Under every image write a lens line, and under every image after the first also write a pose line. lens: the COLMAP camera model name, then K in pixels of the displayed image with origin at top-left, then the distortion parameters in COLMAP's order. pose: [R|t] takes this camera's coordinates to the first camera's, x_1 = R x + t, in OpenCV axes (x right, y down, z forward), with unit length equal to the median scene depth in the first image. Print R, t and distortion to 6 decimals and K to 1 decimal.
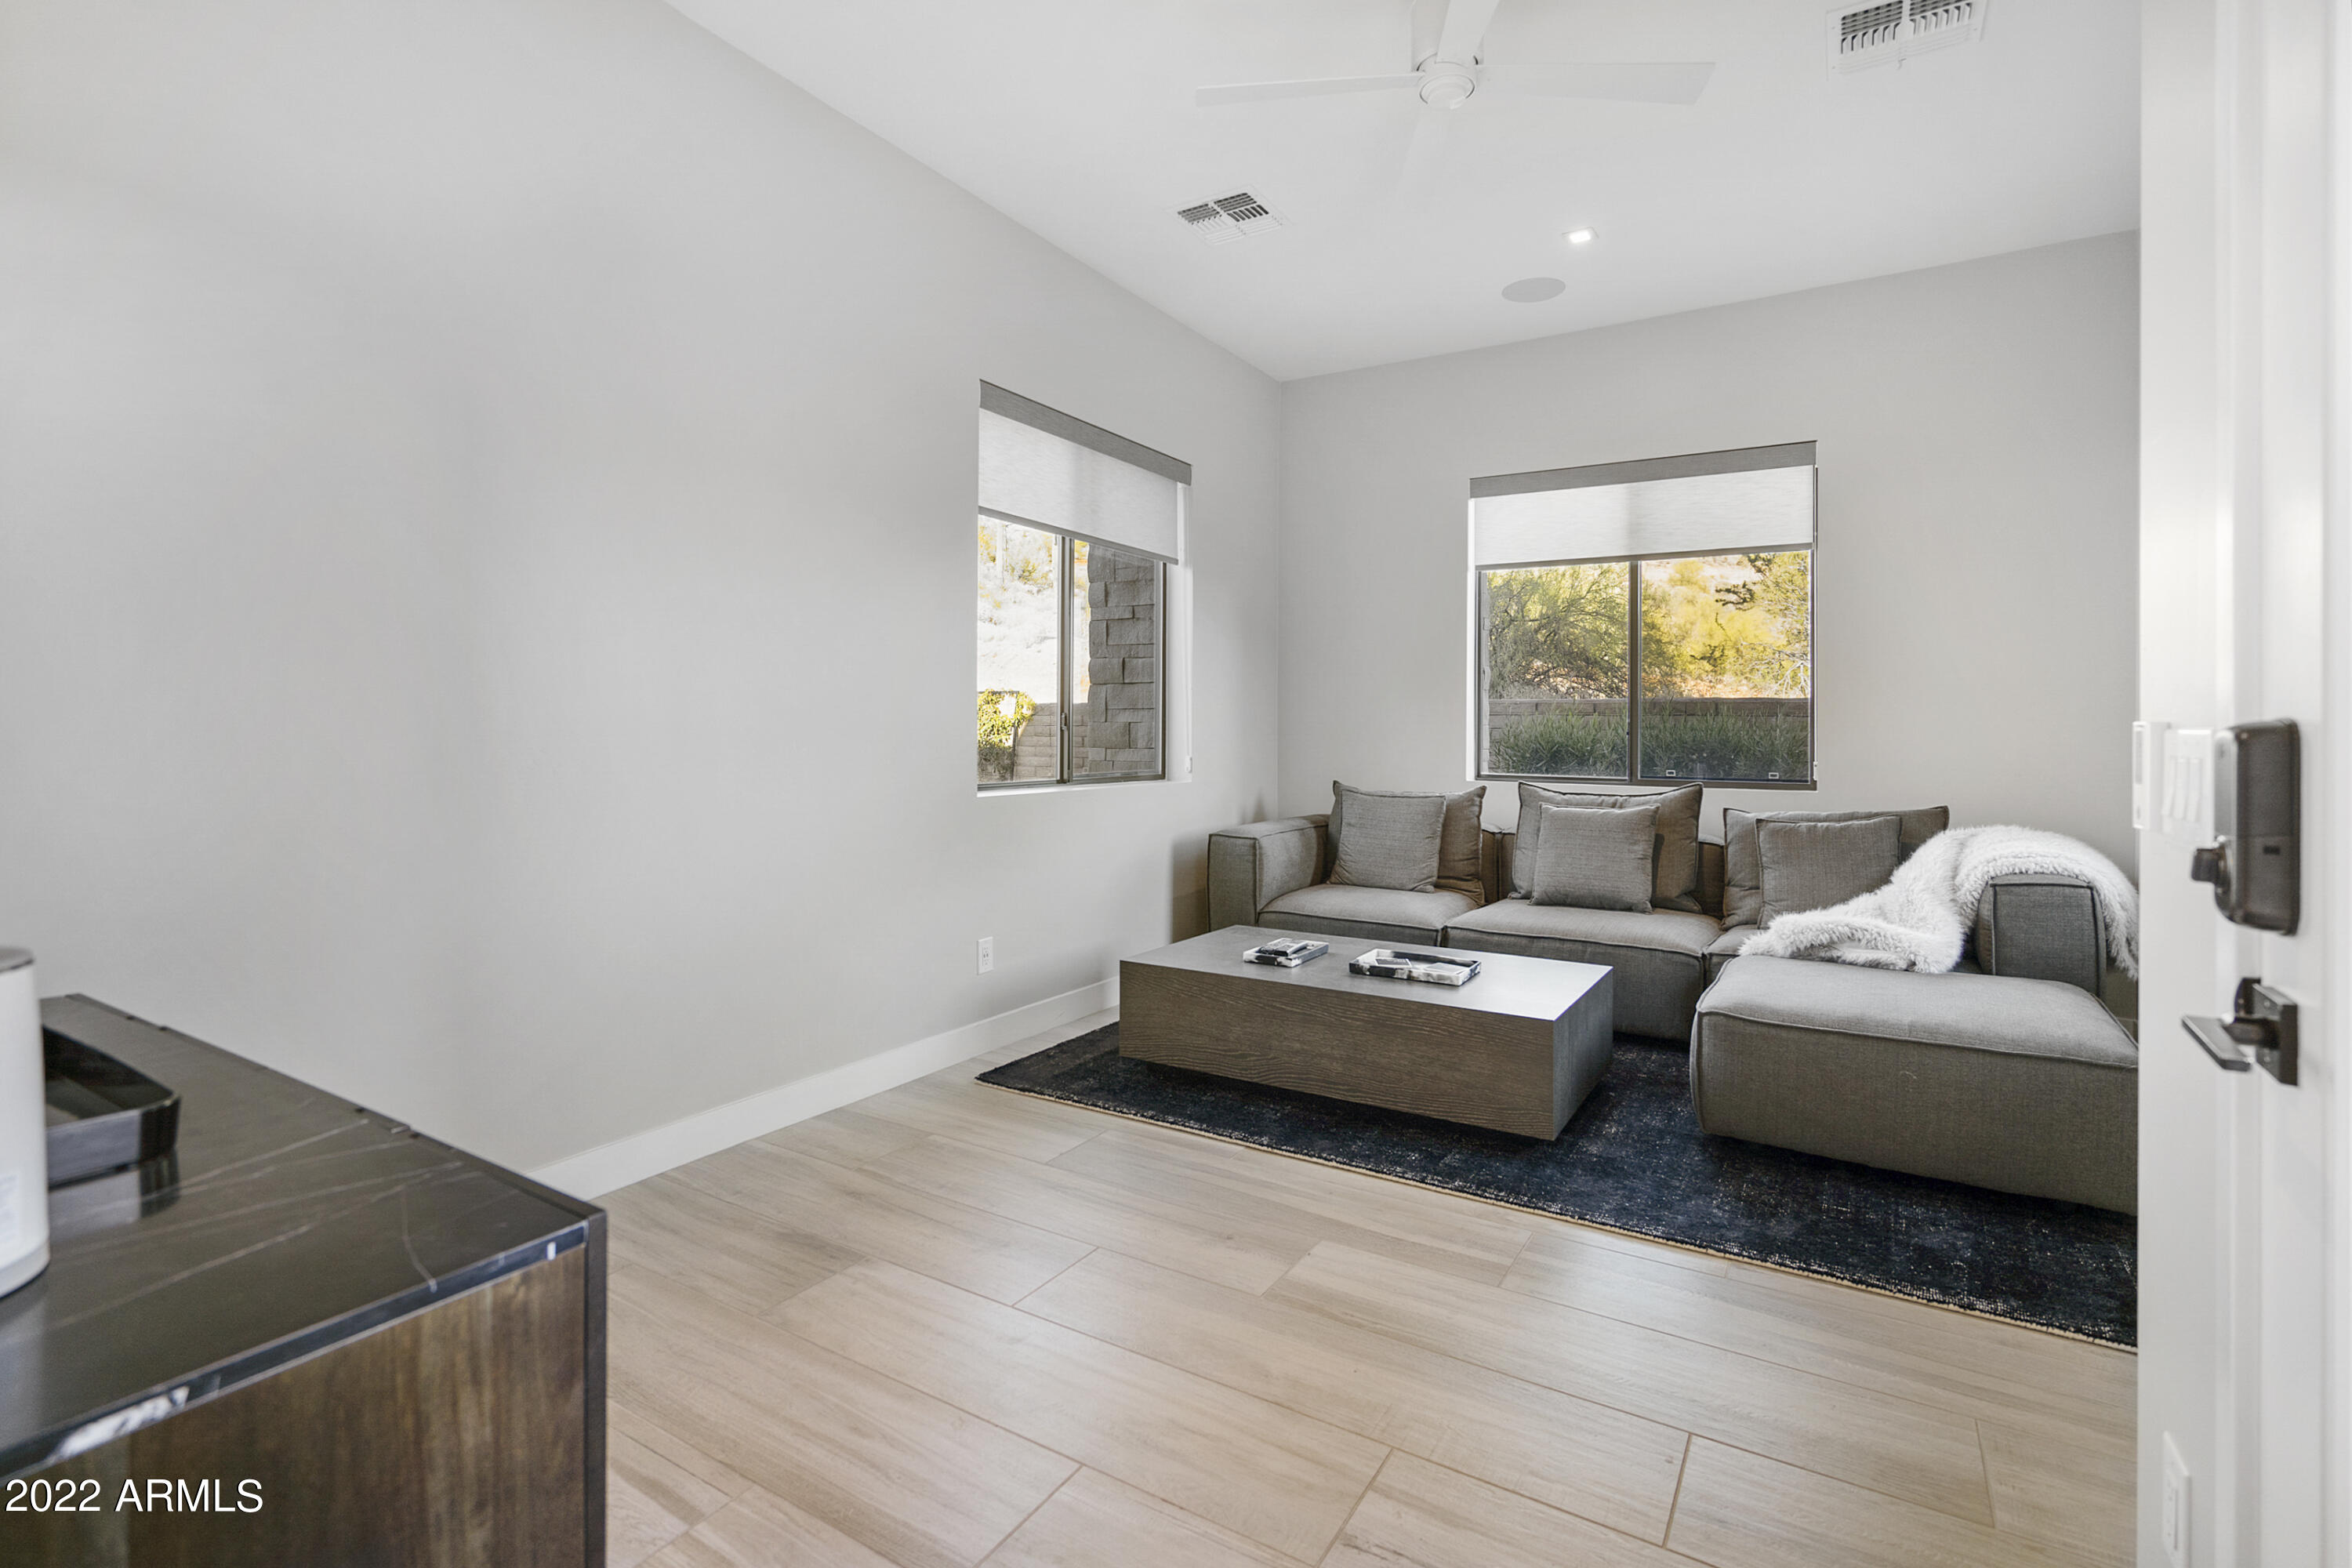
lens RADIAL K [[1095.3, 0, 1170.8], [0, 1095.3, 758.2], [0, 0, 1]] dist [-0.001509, 0.000667]
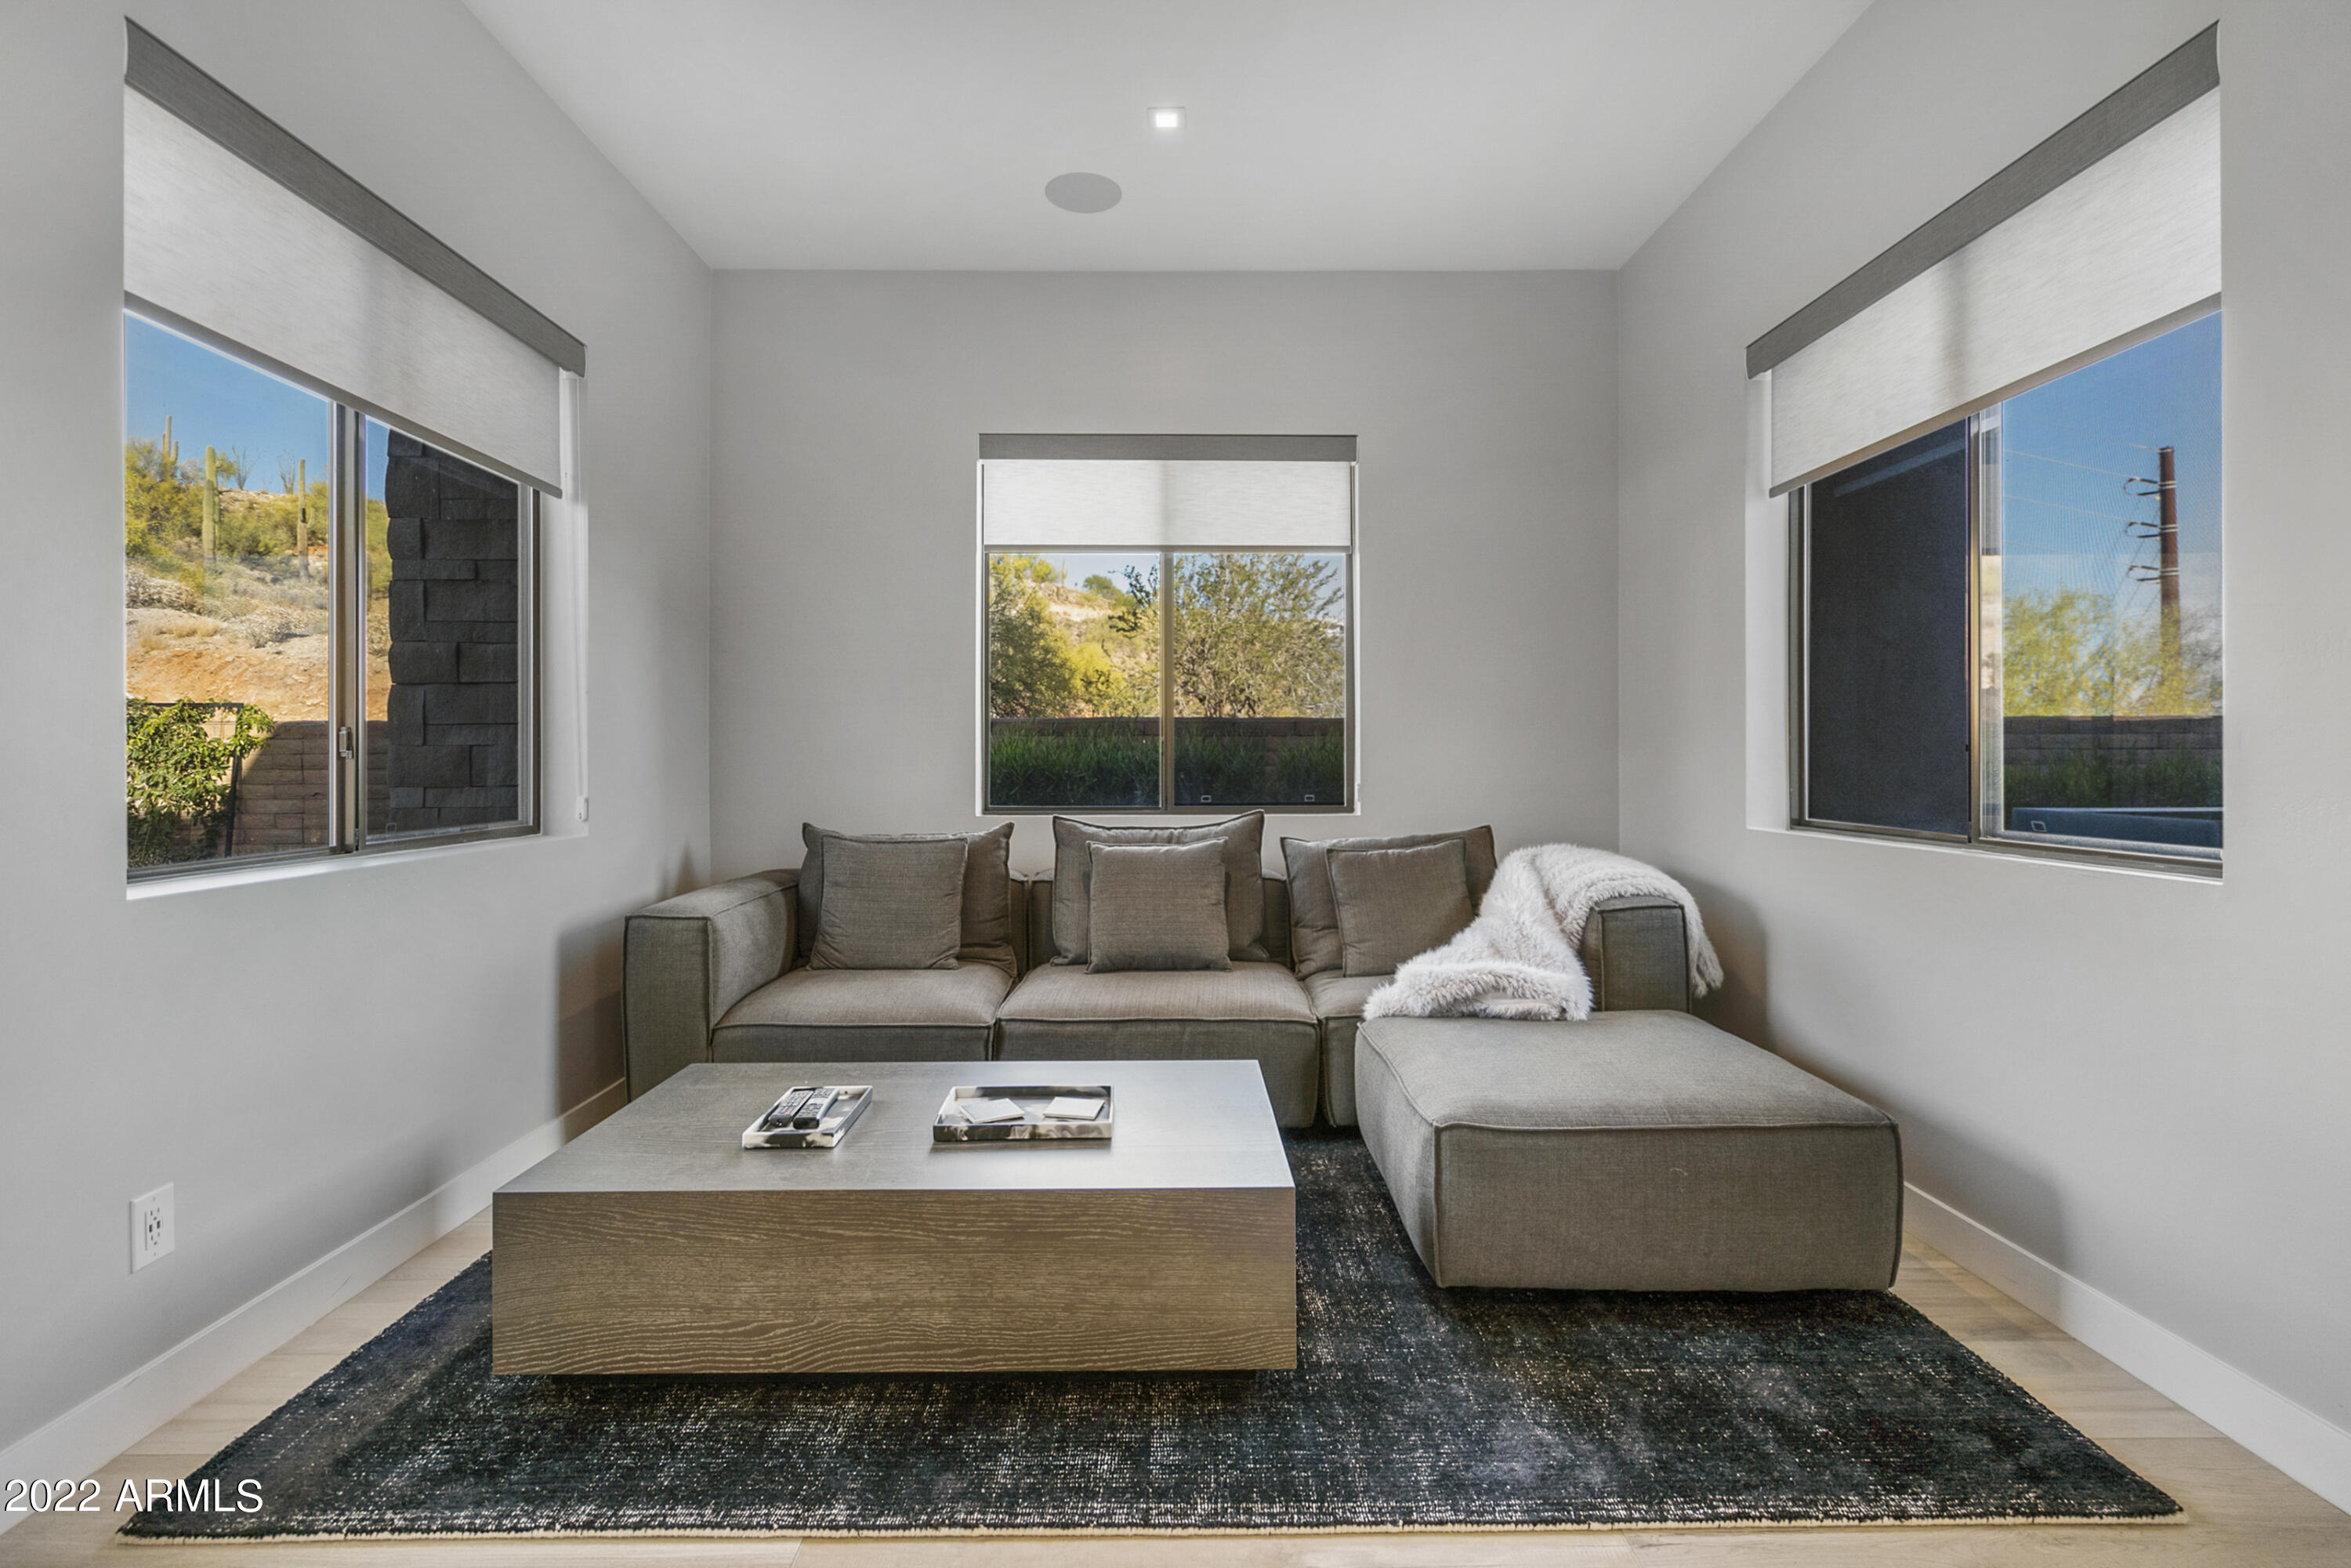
lens RADIAL K [[1094.7, 0, 1170.3], [0, 1094.7, 758.2], [0, 0, 1]] dist [-0.001509, 0.000667]
pose [[0.844695, -0.012082, 0.535111, -0.041722], [0.024202, 0.999585, -0.015634, -0.006690], [-0.534700, 0.026157, 0.844637, 0.313313]]
